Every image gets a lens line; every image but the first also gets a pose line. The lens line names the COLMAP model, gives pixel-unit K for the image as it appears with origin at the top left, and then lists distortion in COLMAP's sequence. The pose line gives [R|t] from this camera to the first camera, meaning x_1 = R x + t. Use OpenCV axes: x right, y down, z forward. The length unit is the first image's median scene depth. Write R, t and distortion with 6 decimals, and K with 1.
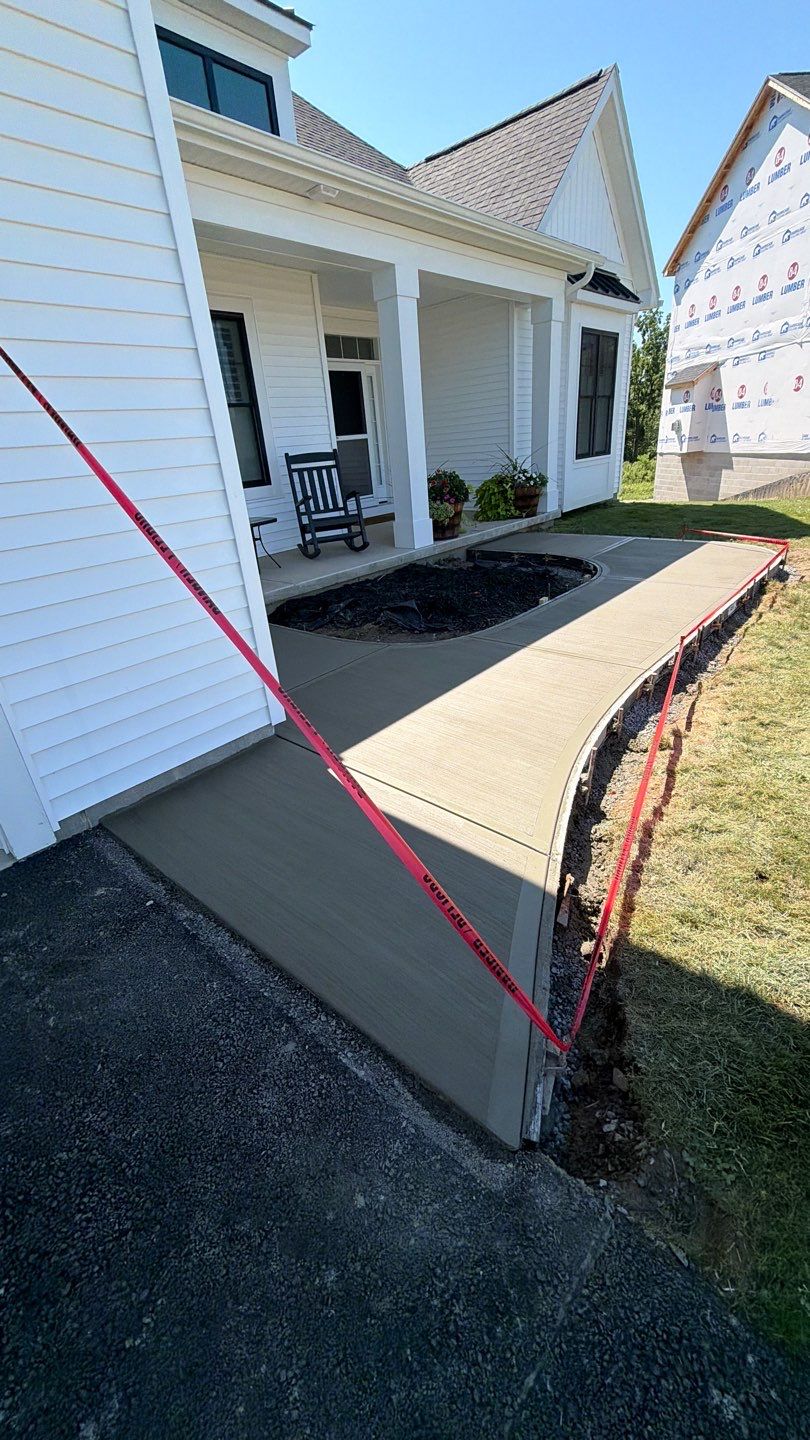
lens RADIAL K [[566.0, 0, 405.0], [0, 566.0, 720.0], [0, 0, 1]] dist [-0.002715, 0.000310]
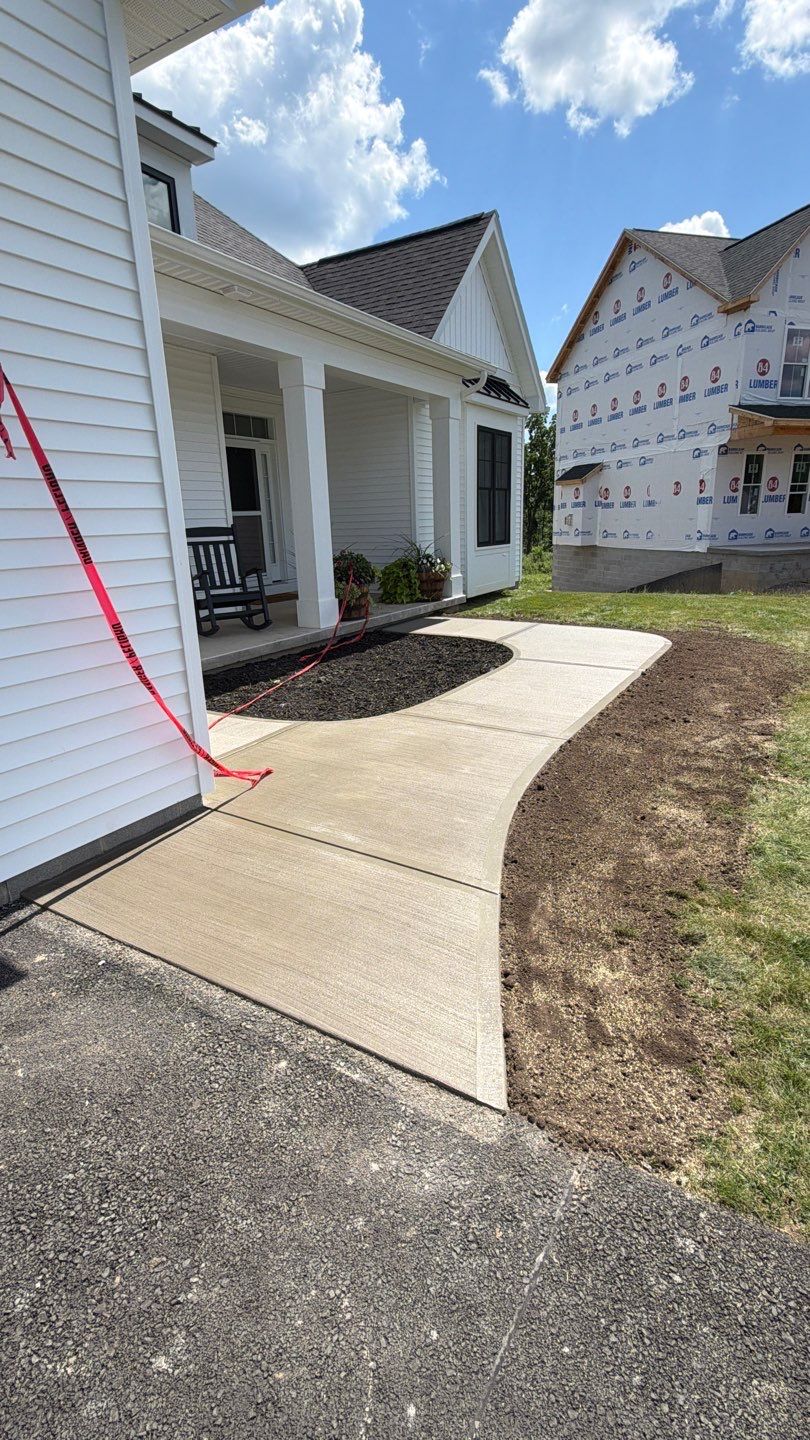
lens RADIAL K [[681.9, 0, 405.0], [0, 681.9, 720.0], [0, 0, 1]] dist [-0.001397, -0.000238]
pose [[0.982631, -0.000487, 0.185570, -0.053918], [0.032932, 0.984582, -0.171797, 0.044612], [-0.182625, 0.174924, 0.967497, -0.091038]]
